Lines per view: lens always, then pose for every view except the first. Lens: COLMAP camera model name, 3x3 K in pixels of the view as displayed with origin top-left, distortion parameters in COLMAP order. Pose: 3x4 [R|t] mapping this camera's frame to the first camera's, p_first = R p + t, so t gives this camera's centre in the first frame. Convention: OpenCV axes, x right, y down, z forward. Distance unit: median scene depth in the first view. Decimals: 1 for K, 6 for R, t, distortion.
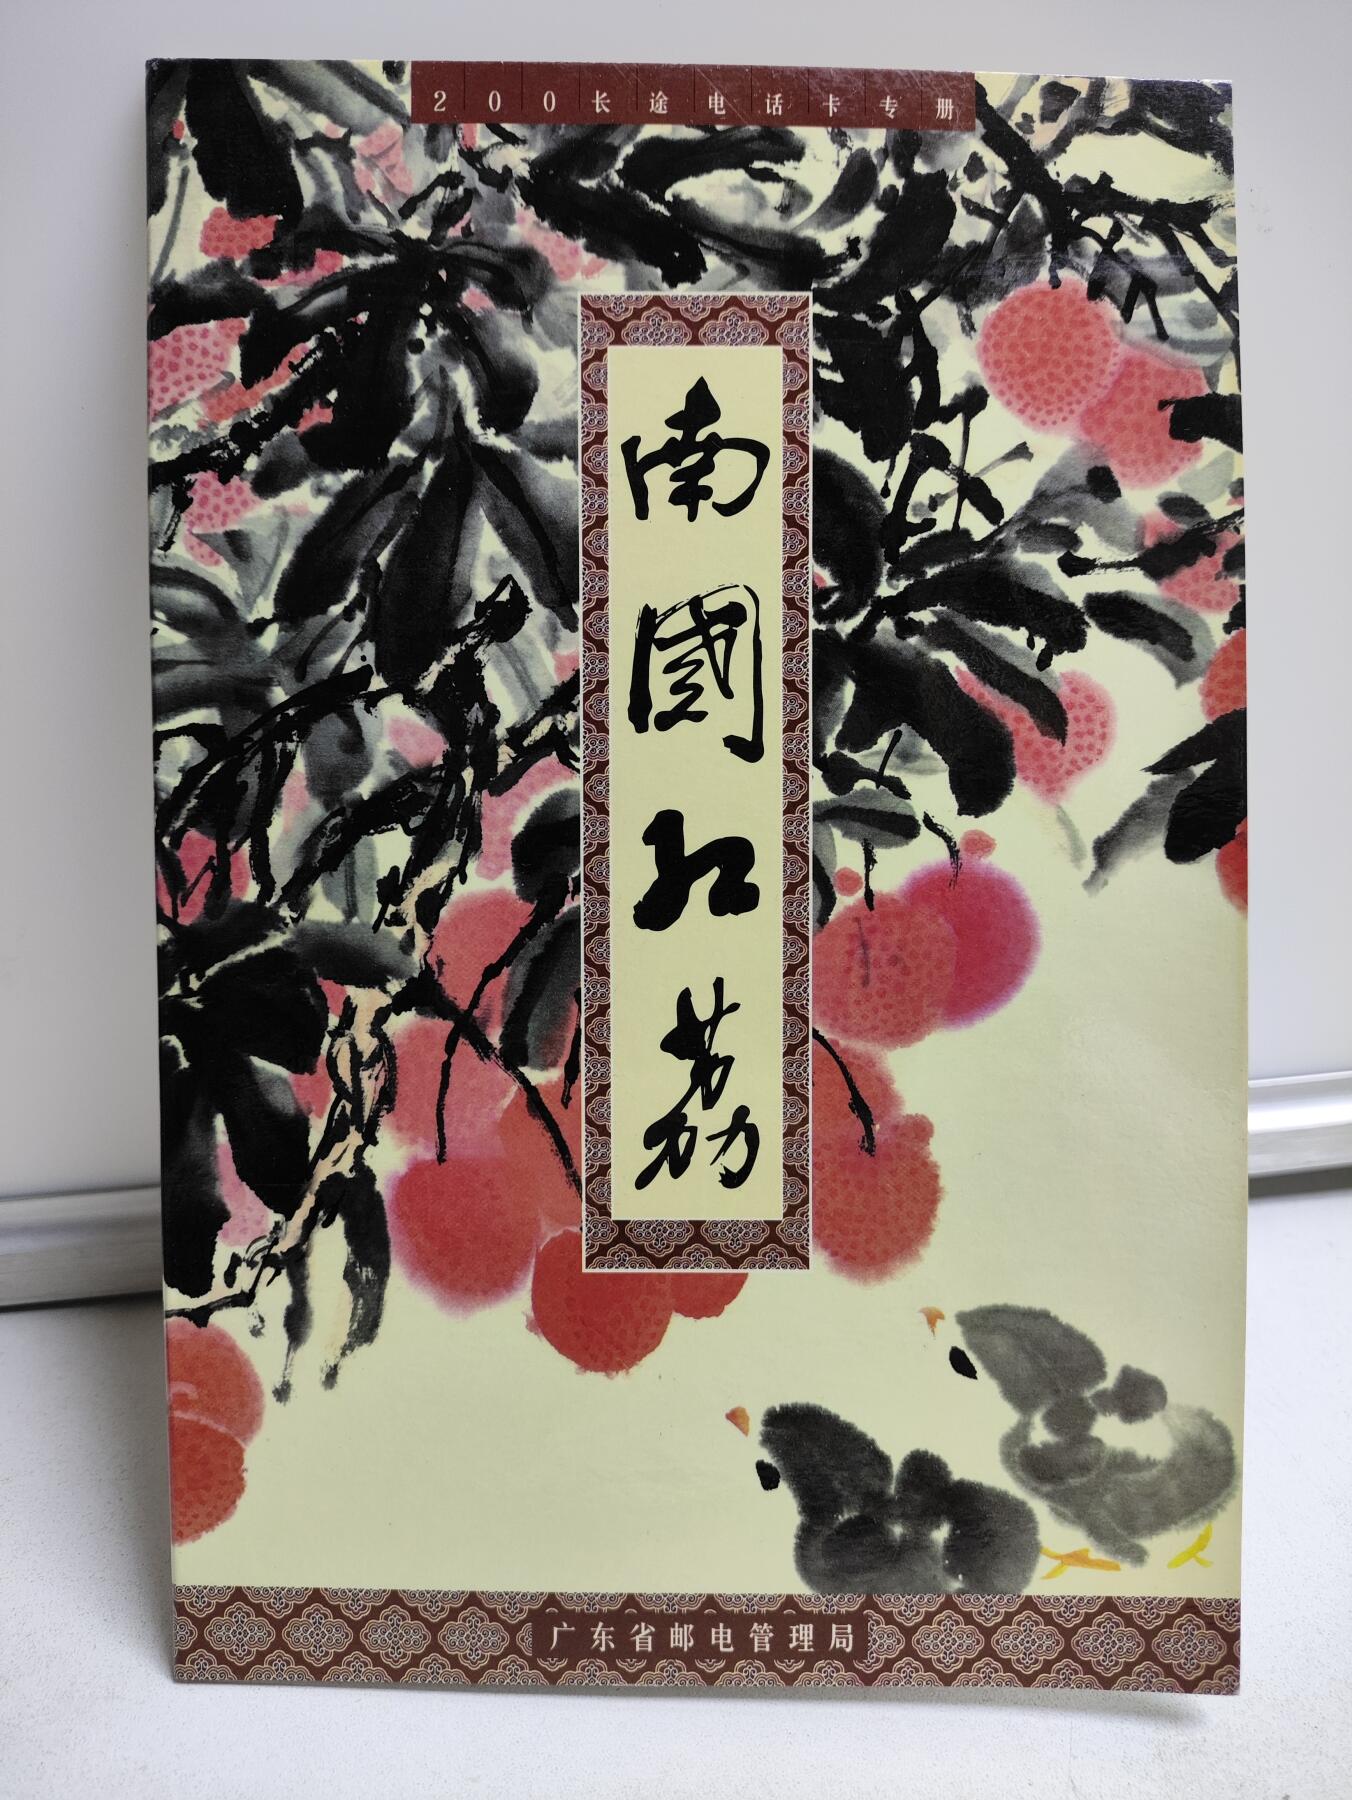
lens RADIAL K [[1338.9, 0, 676.0], [0, 1338.9, 900.0], [0, 0, 1]] dist [0.120159, -0.243088]
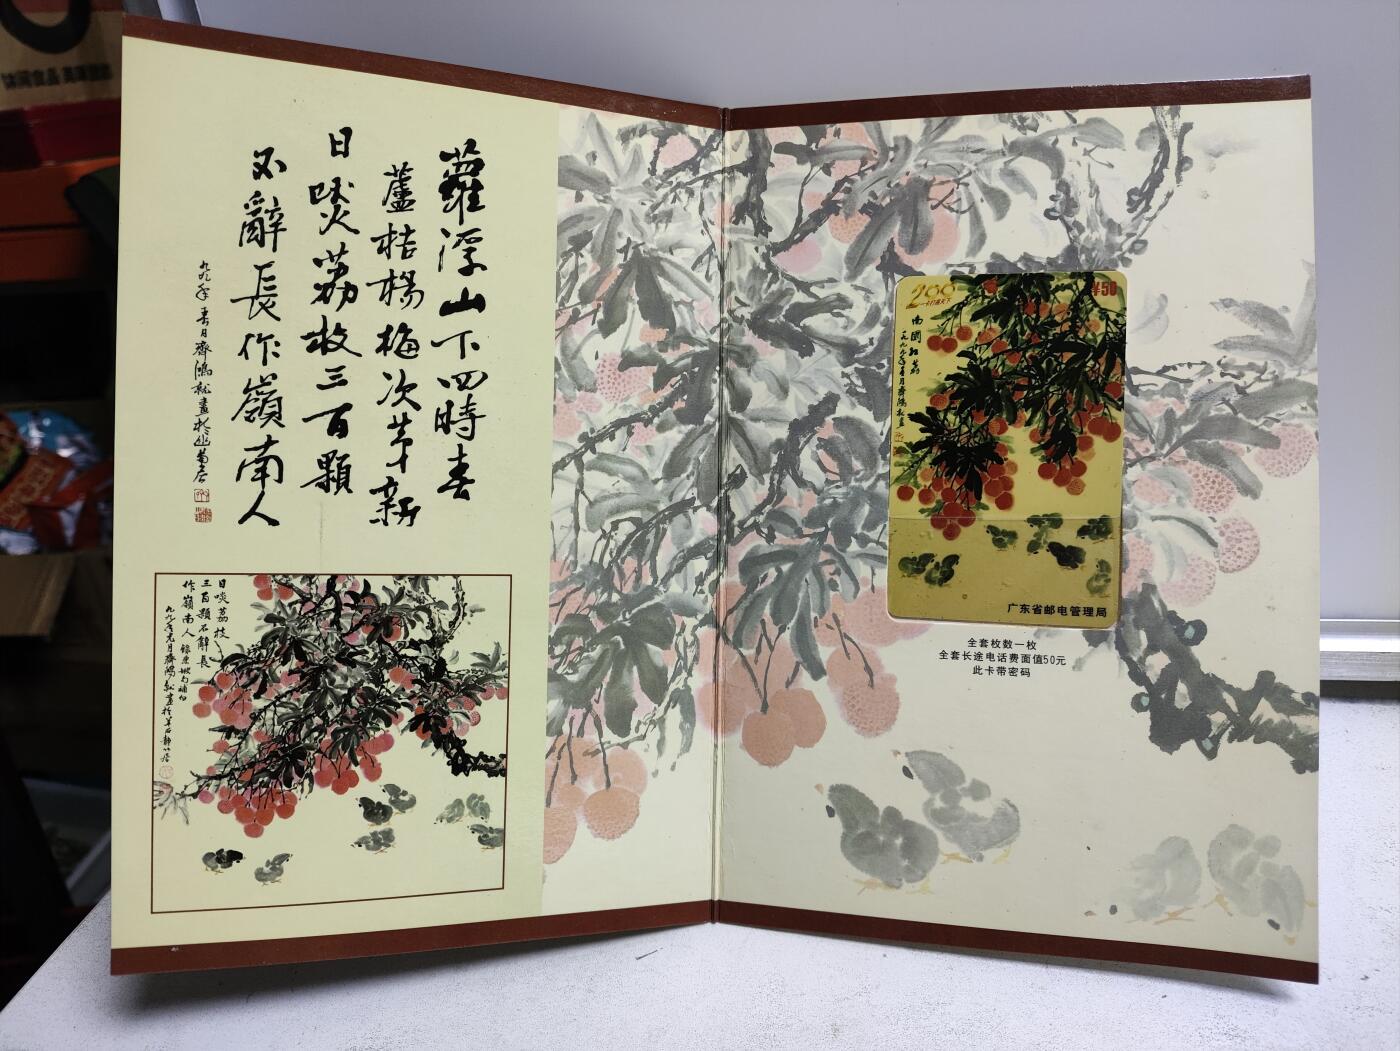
lens RADIAL K [[1041.3, 0, 723.1], [0, 1041.3, 532.9], [0, 0, 1]] dist [0.120159, -0.243088]
pose [[0.967209, 0.008411, -0.253841, 0.356554], [-0.027960, 0.996903, -0.073506, 0.046044], [0.252436, 0.078193, 0.964449, -0.976205]]
